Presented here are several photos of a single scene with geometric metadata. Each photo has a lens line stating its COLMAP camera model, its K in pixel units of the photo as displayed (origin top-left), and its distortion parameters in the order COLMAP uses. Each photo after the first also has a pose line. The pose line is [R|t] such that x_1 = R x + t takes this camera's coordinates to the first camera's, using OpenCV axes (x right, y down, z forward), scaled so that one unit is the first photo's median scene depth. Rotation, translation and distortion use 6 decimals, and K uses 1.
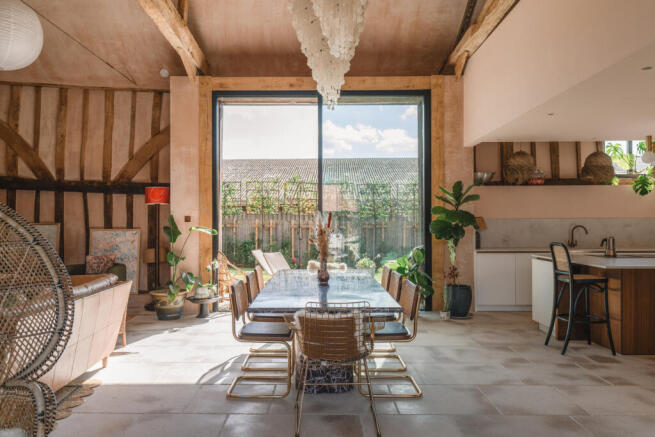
lens RADIAL K [[476.3, 0, 327.5], [0, 476.3, 218.5], [0, 0, 1]] dist [0.001952, -0.000024]
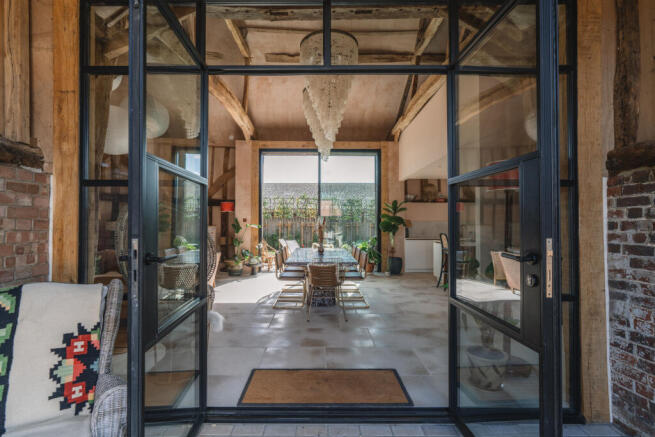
lens RADIAL K [[310.0, 0, 327.5], [0, 310.0, 218.5], [0, 0, 1]] dist [-0.000091, -0.000006]
pose [[0.999904, 0.005560, 0.012686, 0.001036], [-0.005463, 0.999956, -0.007643, 0.002246], [-0.012728, 0.007573, 0.999890, -0.171215]]
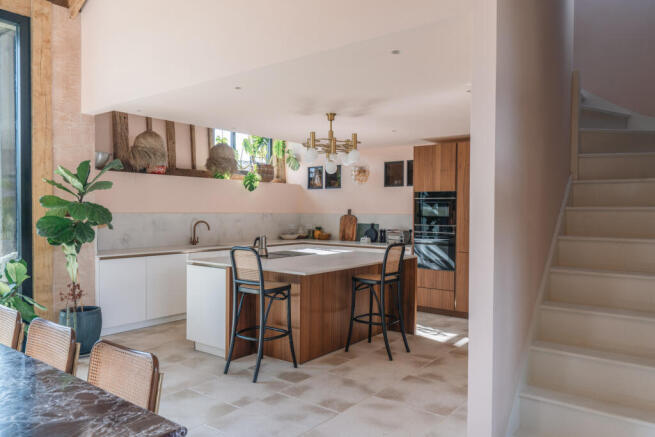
lens RADIAL K [[476.3, 0, 327.5], [0, 476.3, 218.5], [0, 0, 1]] dist [0.001952, -0.000024]
pose [[0.618944, -0.002789, 0.785430, -0.050946], [-0.014960, 0.999770, 0.015338, -0.008714], [-0.785292, -0.021243, 0.618761, 0.265872]]
